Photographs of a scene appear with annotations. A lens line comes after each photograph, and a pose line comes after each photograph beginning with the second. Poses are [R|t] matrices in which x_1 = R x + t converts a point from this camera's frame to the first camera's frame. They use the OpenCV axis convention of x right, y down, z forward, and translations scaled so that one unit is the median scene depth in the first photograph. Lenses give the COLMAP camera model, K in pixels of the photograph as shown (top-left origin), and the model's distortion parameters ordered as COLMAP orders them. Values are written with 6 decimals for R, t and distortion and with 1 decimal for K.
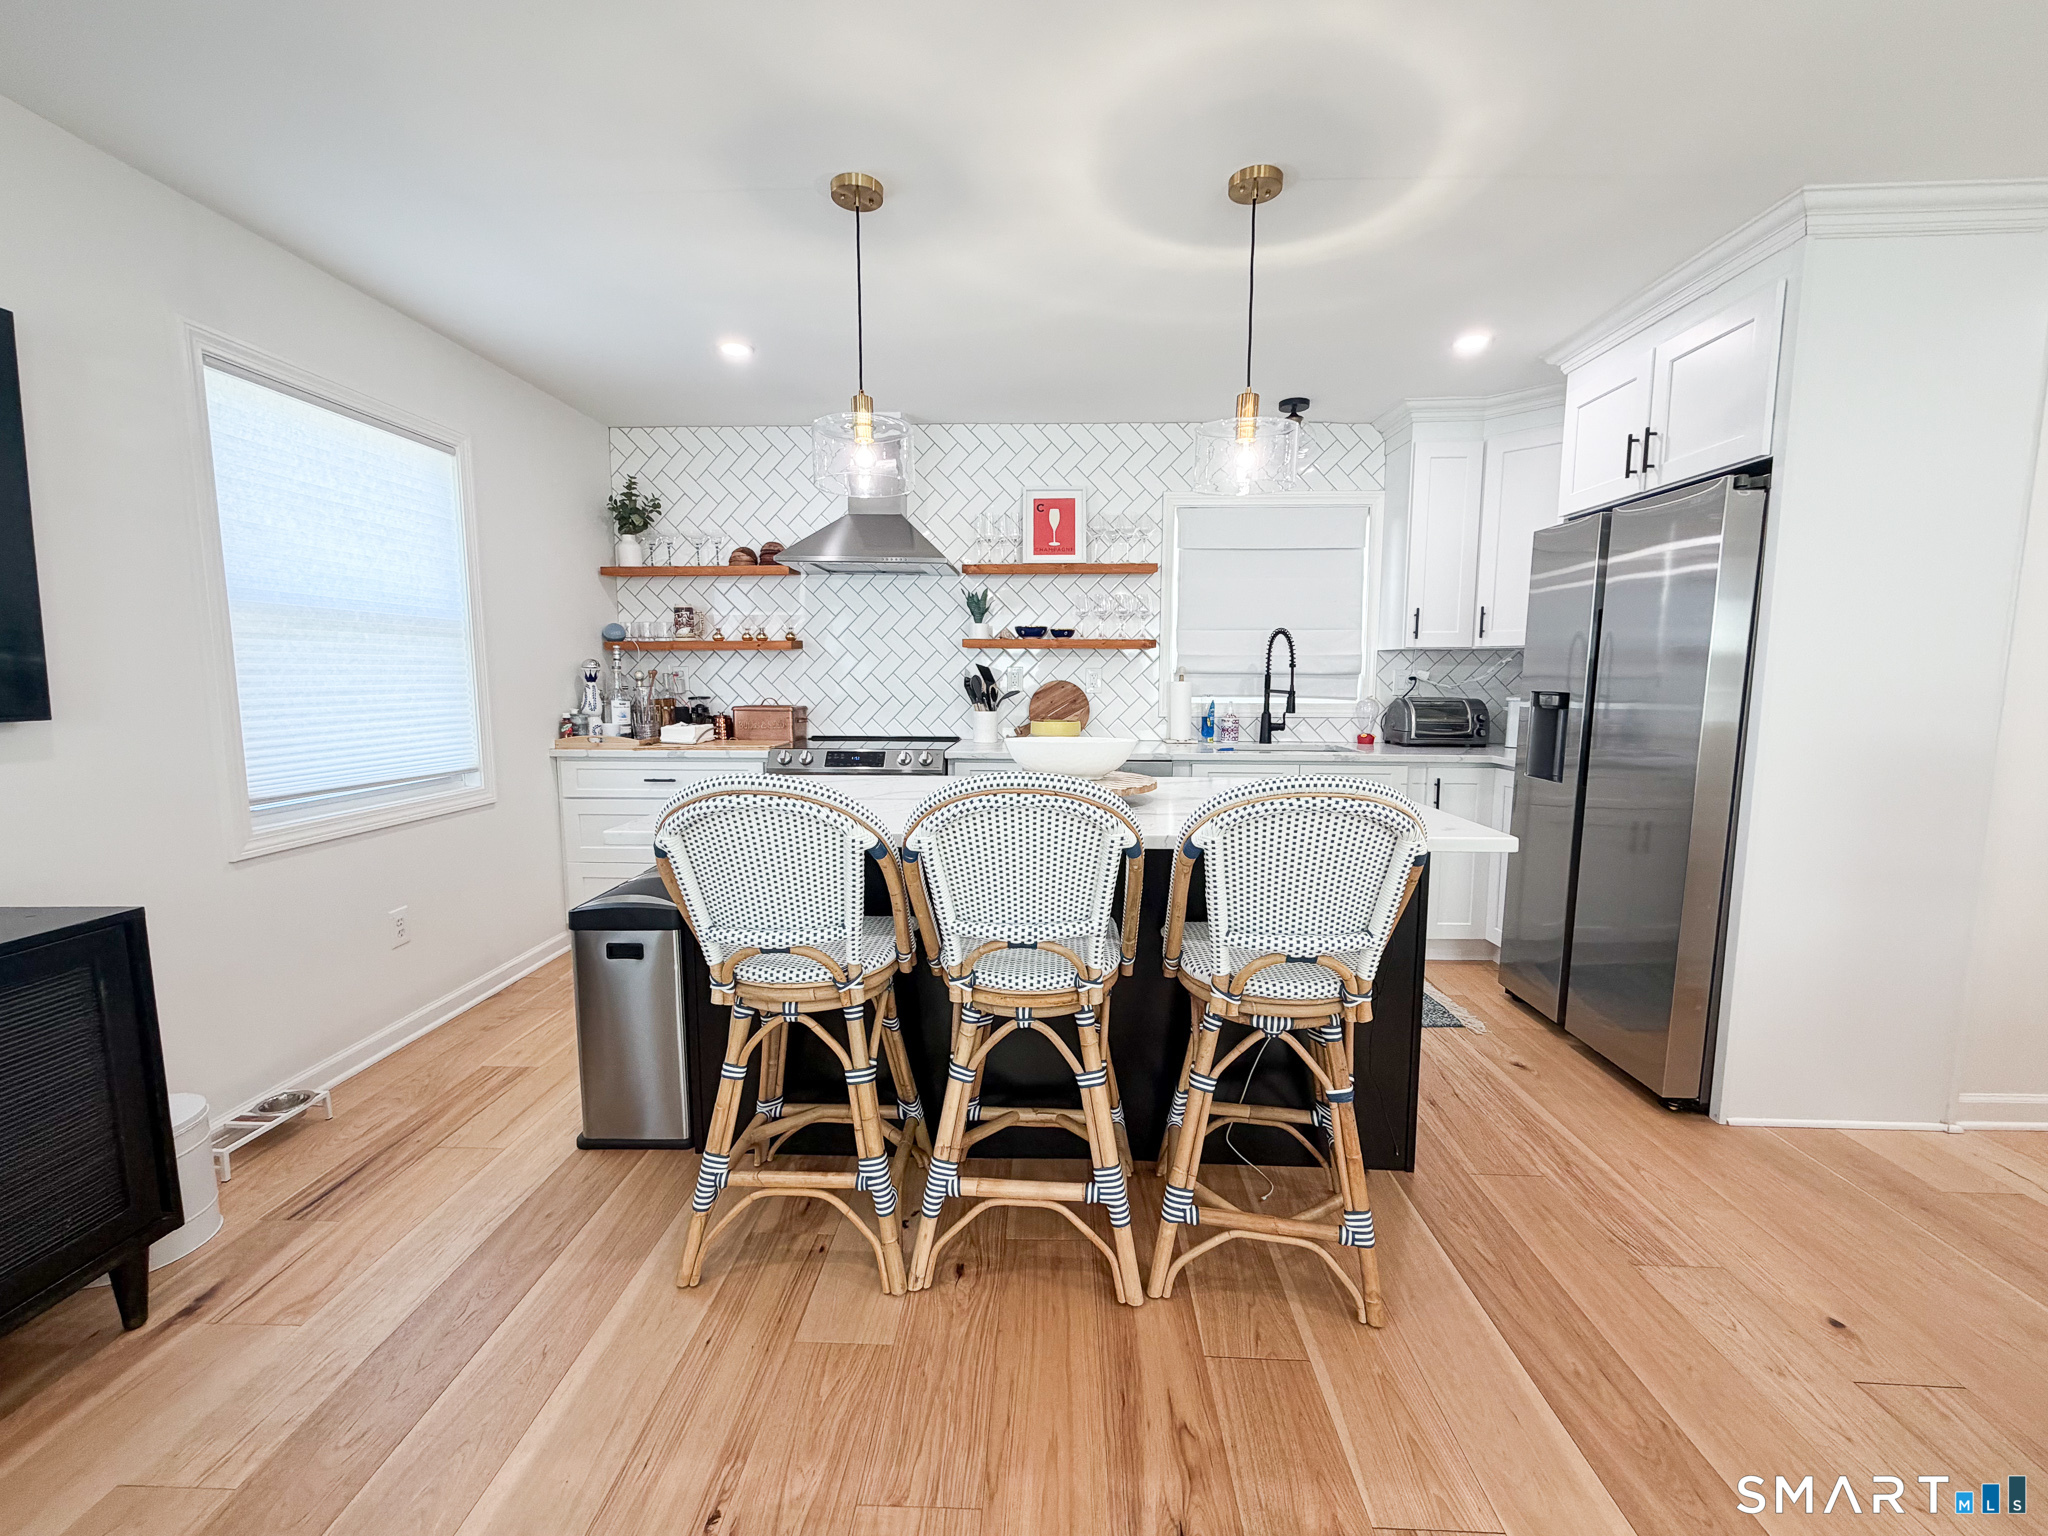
lens RADIAL K [[842.3, 0, 1024.0], [0, 842.3, 768.0], [0, 0, 1]] dist [-0.000831, -0.000117]
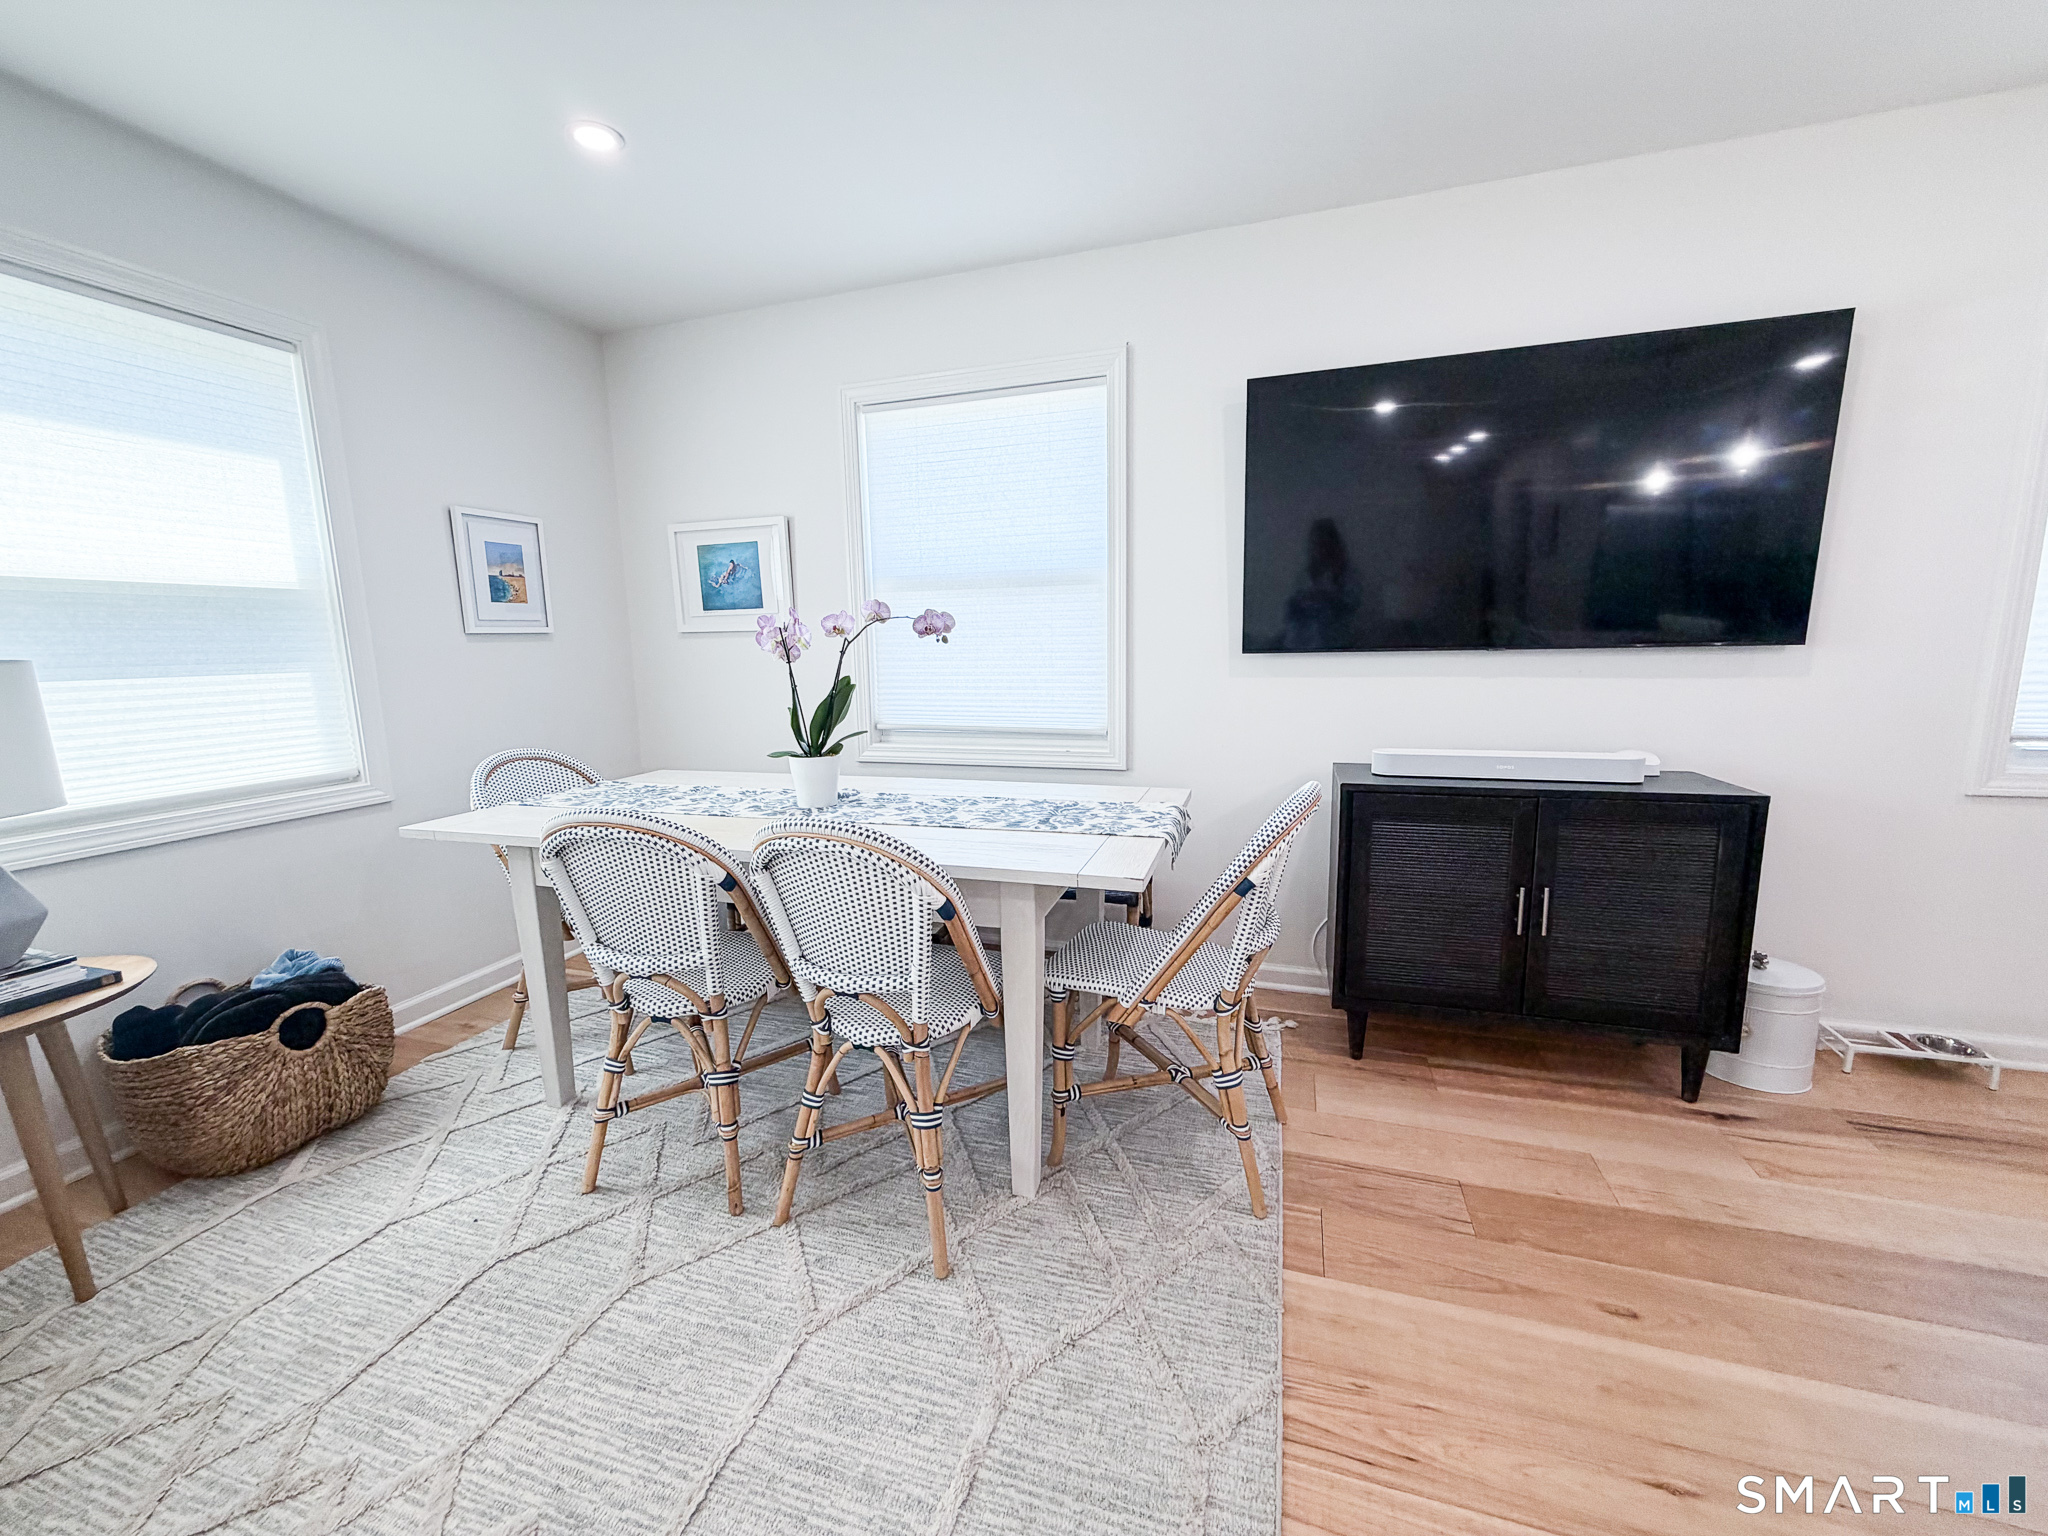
lens RADIAL K [[814.9, 0, 1020.4], [0, 814.9, 770.4], [0, 0, 1]] dist [-0.000132, -0.000372]
pose [[-0.273393, 0.157046, -0.948996, 0.224236], [-0.086000, 0.978640, 0.186727, 0.000533], [0.958050, 0.132664, -0.254047, 0.144673]]
